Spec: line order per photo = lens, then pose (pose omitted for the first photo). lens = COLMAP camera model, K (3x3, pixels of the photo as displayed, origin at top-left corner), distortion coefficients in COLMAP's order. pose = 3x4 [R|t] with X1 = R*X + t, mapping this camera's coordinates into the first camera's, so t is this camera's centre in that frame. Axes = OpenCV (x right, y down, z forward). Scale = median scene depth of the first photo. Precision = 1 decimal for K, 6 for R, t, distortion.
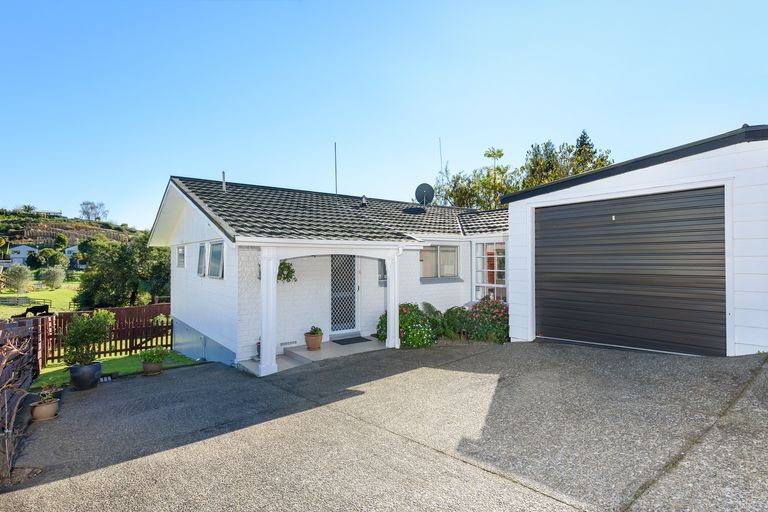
lens RADIAL K [[412.3, 0, 384.0], [0, 412.3, 256.0], [0, 0, 1]] dist [-0.000282, -0.000076]
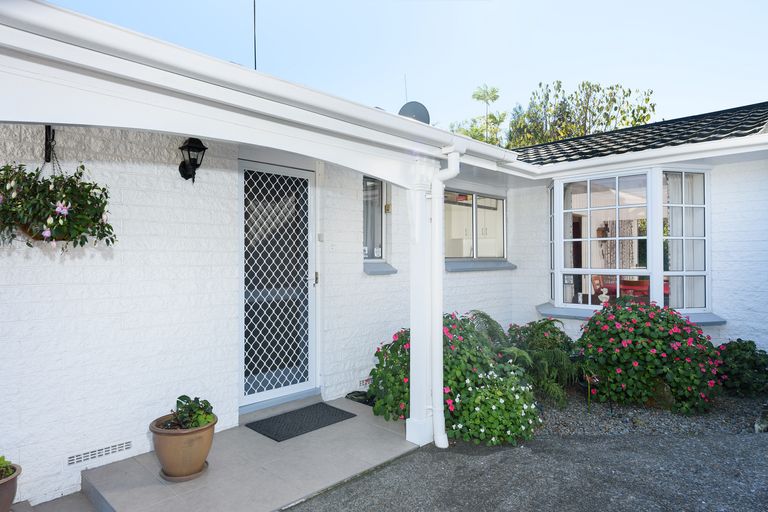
lens RADIAL K [[471.0, 0, 384.0], [0, 471.0, 256.0], [0, 0, 1]] dist [0.003232, 0.000627]
pose [[0.987279, 0.002813, 0.158969, -0.070204], [-0.003170, 0.999993, 0.001989, 0.056230], [-0.158963, -0.002468, 0.987281, 0.549961]]
